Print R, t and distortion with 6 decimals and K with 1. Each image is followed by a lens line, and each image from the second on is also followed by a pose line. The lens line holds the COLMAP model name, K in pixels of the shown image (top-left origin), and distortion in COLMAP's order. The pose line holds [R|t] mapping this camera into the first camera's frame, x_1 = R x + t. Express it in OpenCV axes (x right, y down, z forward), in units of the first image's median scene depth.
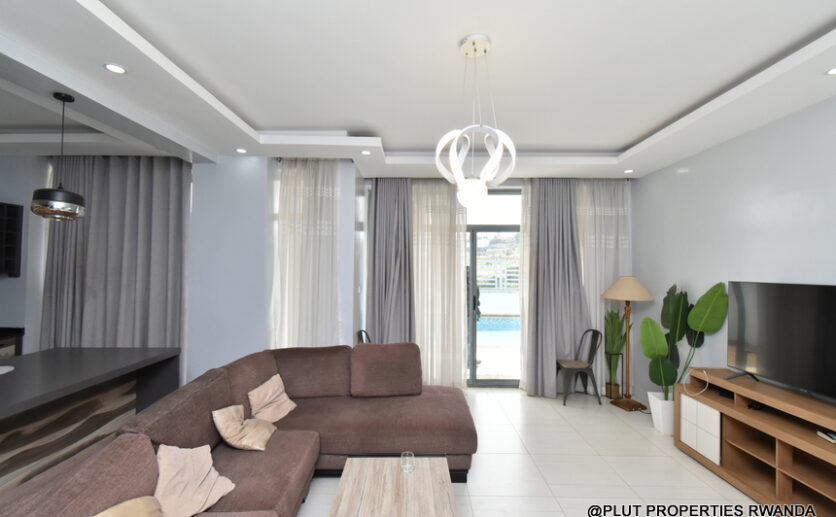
lens RADIAL K [[366.8, 0, 416.9], [0, 366.8, 251.9], [0, 0, 1]] dist [0.001938, -0.000732]
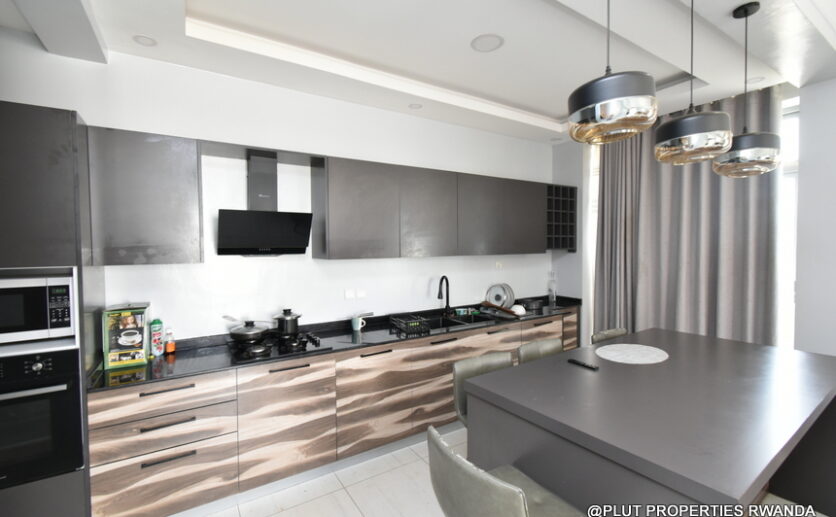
lens RADIAL K [[366.8, 0, 412.5], [0, 366.8, 261.3], [0, 0, 1]] dist [0.001938, -0.000732]
pose [[0.536241, 0.020562, -0.843814, -0.342418], [0.057069, 0.996532, 0.060551, 0.000371], [0.842133, -0.080626, 0.533208, 0.000965]]
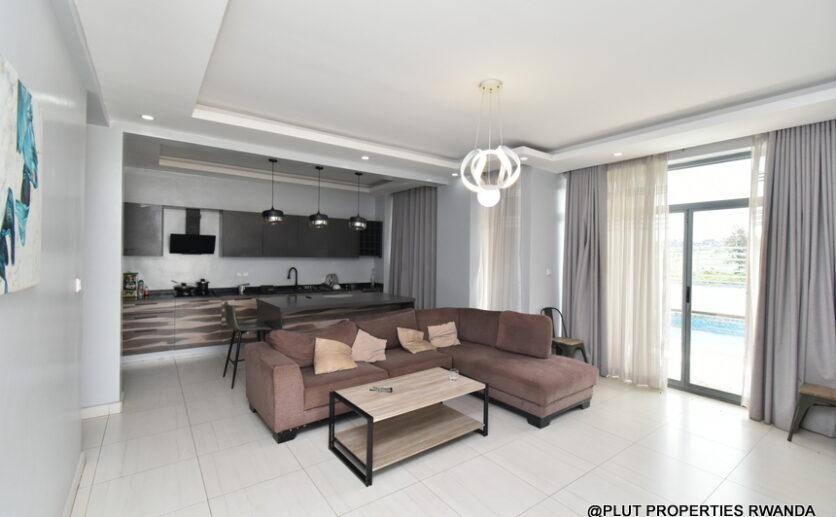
lens RADIAL K [[366.8, 0, 416.4], [0, 366.8, 259.5], [0, 0, 1]] dist [0.001938, -0.000732]
pose [[0.594142, 0.012927, -0.804256, 0.504492], [0.028155, 0.998924, 0.036856, 0.006613], [0.803867, -0.044541, 0.593139, -0.018716]]
